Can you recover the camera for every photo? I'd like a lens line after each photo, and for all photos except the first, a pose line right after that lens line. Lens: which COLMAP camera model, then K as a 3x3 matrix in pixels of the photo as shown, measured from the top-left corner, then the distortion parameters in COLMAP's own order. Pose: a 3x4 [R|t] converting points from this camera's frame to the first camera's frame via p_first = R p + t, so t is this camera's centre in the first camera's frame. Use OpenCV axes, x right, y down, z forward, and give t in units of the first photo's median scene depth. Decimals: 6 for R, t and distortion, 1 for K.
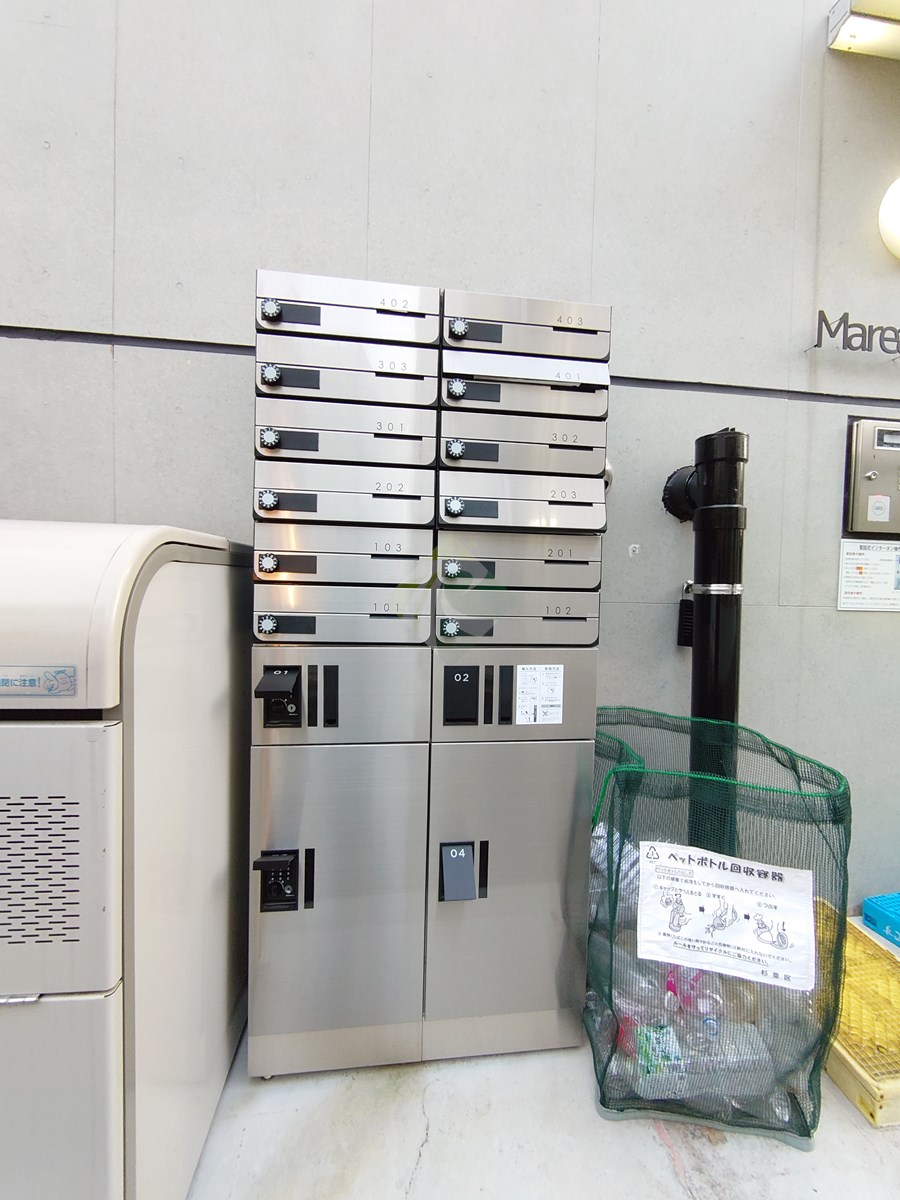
lens RADIAL K [[519.1, 0, 448.4], [0, 519.1, 599.3], [0, 0, 1]] dist [0.002721, -0.001250]
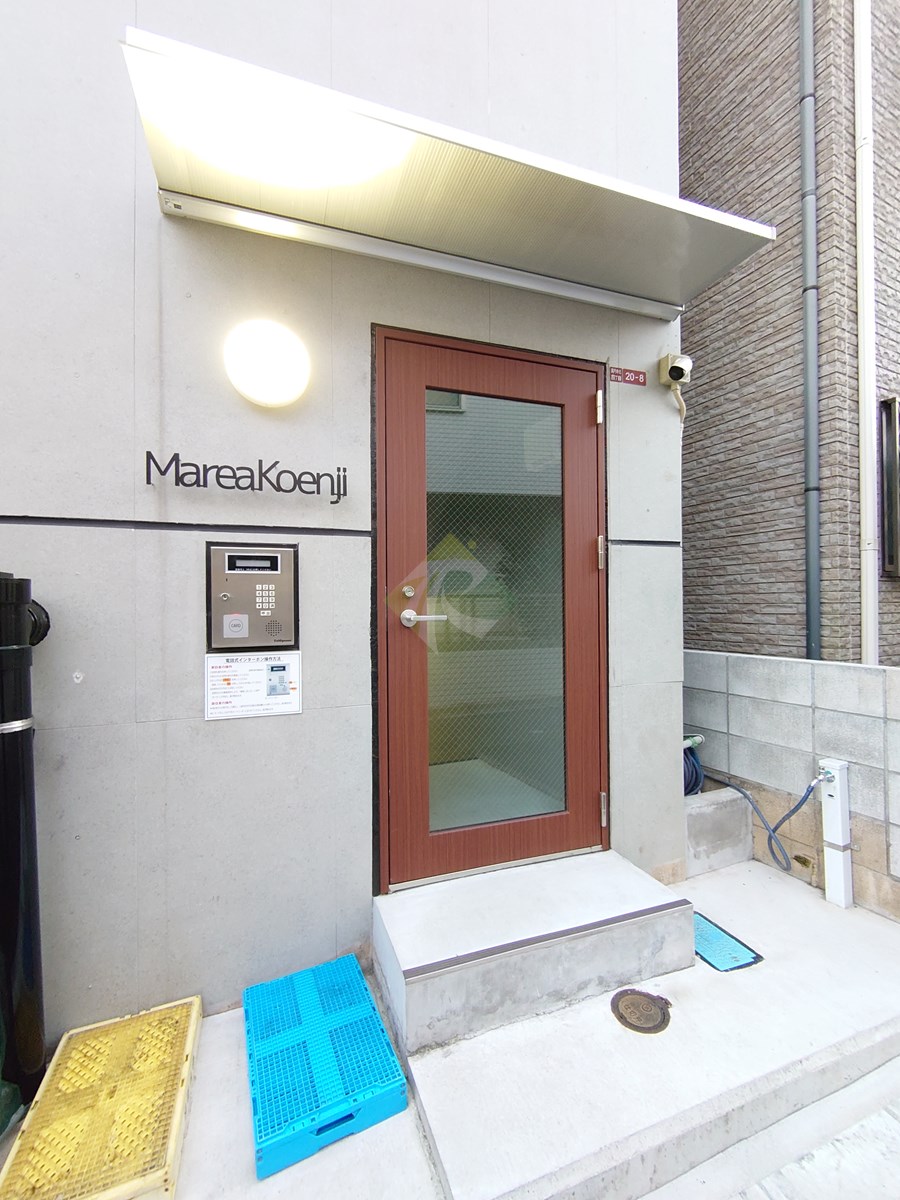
lens RADIAL K [[519.1, 0, 444.6], [0, 519.1, 603.4], [0, 0, 1]] dist [0.002721, -0.001250]
pose [[0.977773, -0.034020, 0.206886, 1.423642], [0.041681, 0.998593, -0.032785, -0.231044], [-0.205480, 0.040679, 0.977816, -0.229894]]
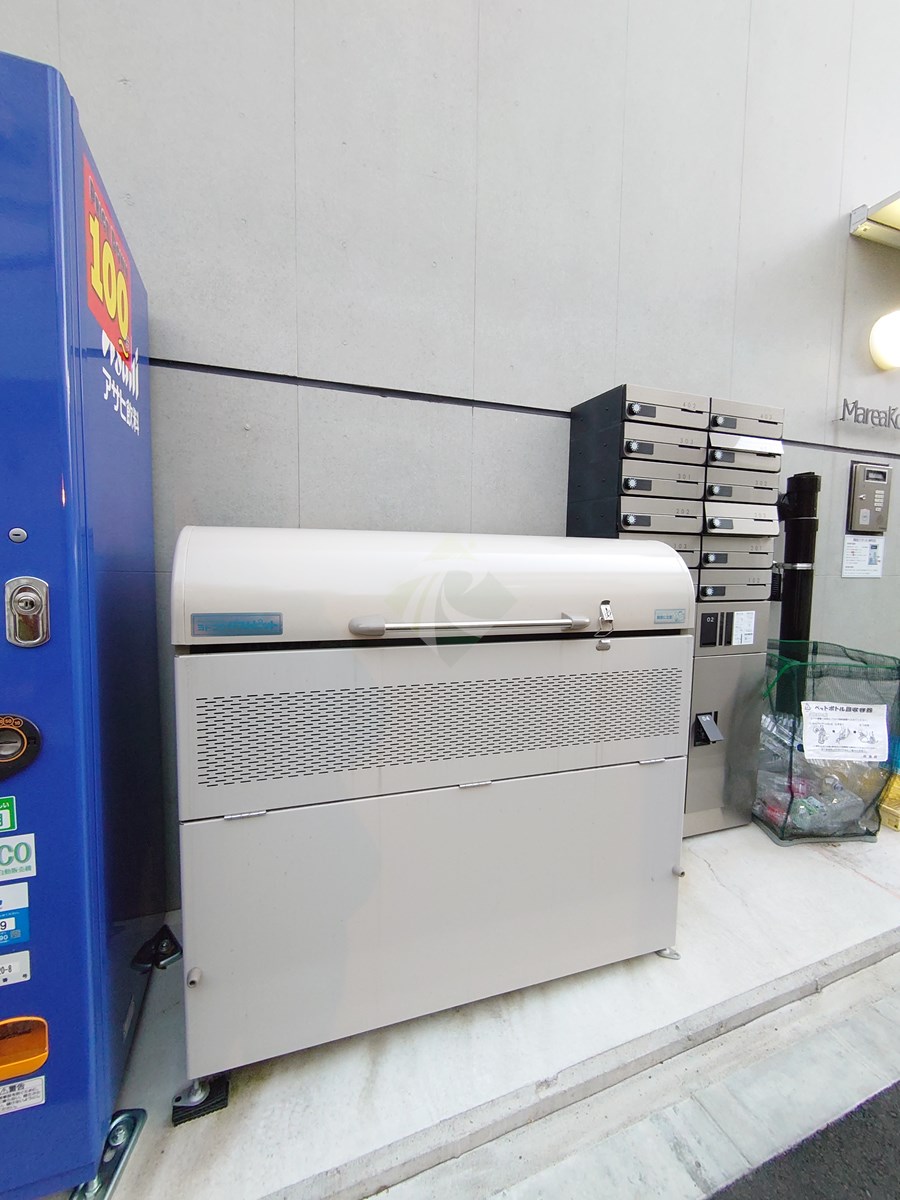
lens RADIAL K [[519.1, 0, 448.0], [0, 519.1, 598.5], [0, 0, 1]] dist [0.002721, -0.001250]
pose [[0.976784, -0.026358, 0.212598, -1.189088], [0.015318, 0.998455, 0.053411, -0.028007], [-0.213677, -0.048914, 0.975679, -0.514586]]
